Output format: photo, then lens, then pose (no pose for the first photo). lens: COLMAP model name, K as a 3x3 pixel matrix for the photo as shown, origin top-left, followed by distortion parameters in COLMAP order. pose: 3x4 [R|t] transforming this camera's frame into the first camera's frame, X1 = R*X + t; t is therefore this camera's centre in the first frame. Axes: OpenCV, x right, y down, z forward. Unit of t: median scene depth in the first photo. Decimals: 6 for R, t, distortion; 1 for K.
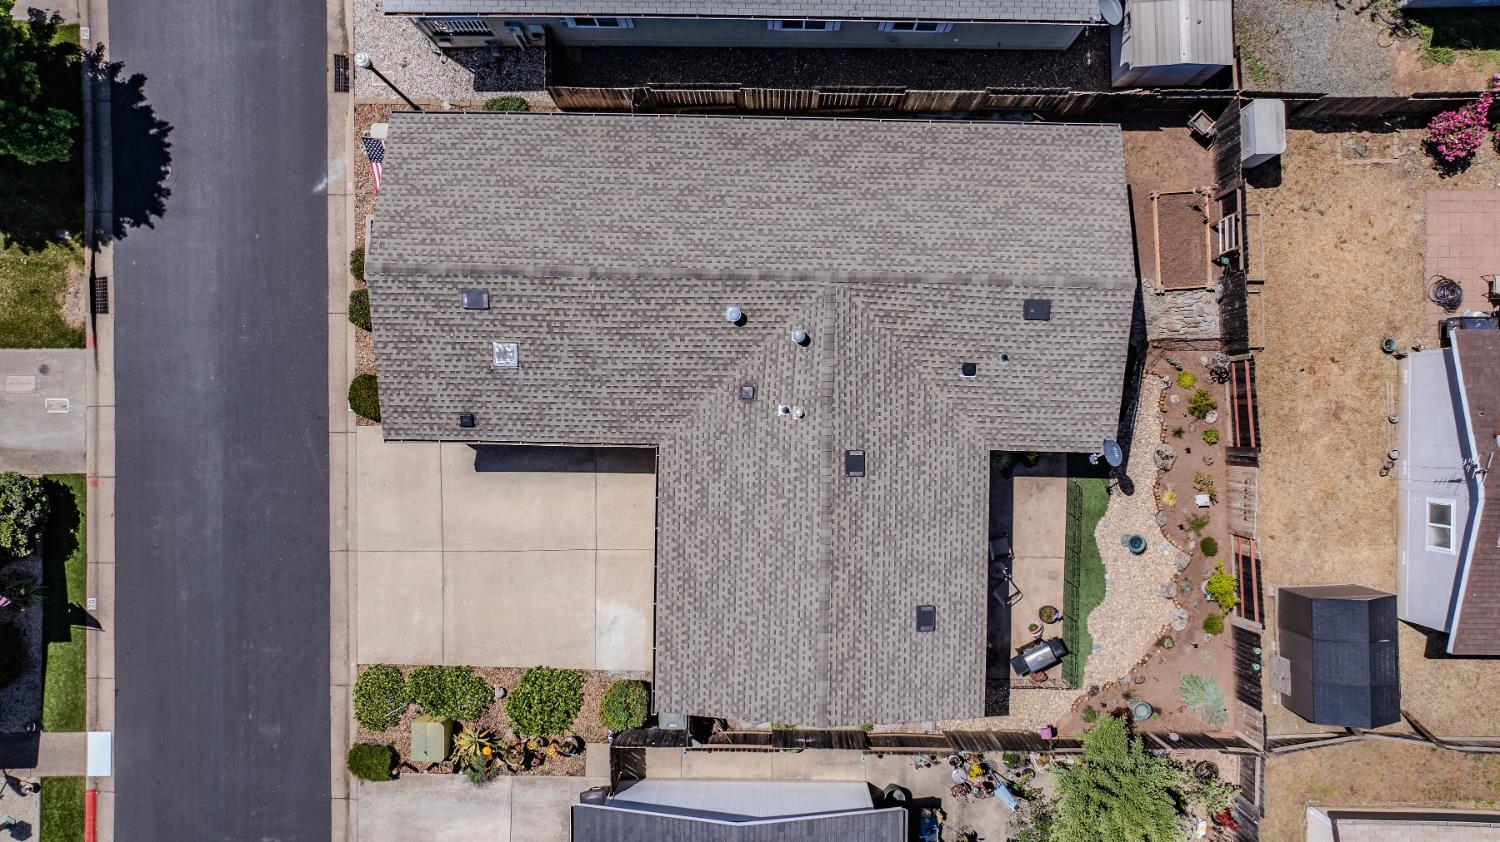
lens RADIAL K [[1061.7, 0, 751.0], [0, 1061.7, 428.6], [0, 0, 1]] dist [-0.042700, 0.039242]
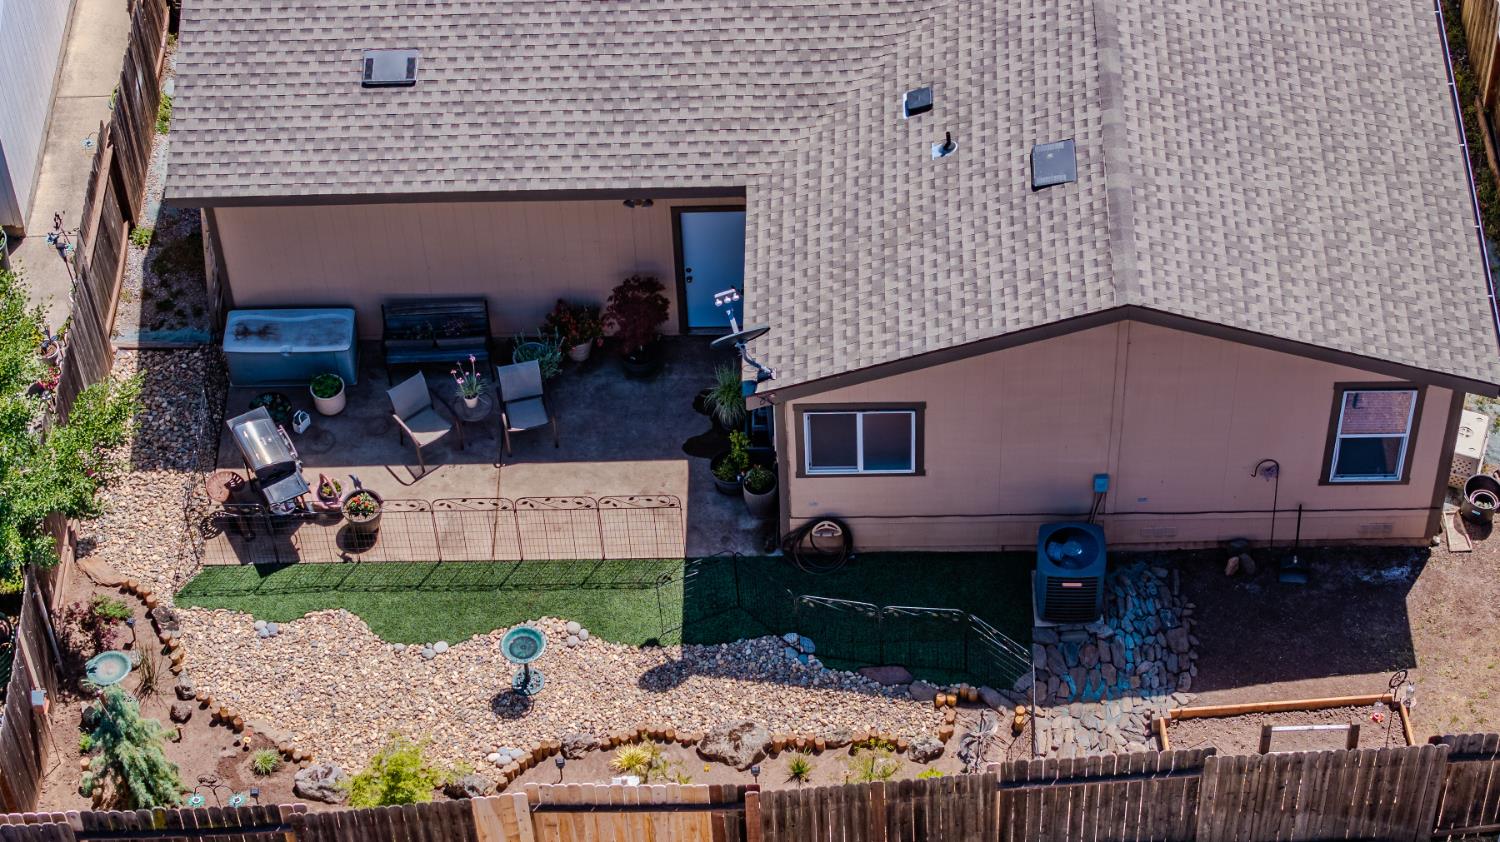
lens RADIAL K [[3238.8, 0, 747.9], [0, 3238.8, 434.1], [0, 0, 1]] dist [-0.140751, 0.000000]
pose [[0.005525, 0.755795, -0.654785, 1.087515], [-0.999423, 0.026126, 0.021723, -0.006750], [0.033525, 0.654287, 0.755503, 0.016321]]
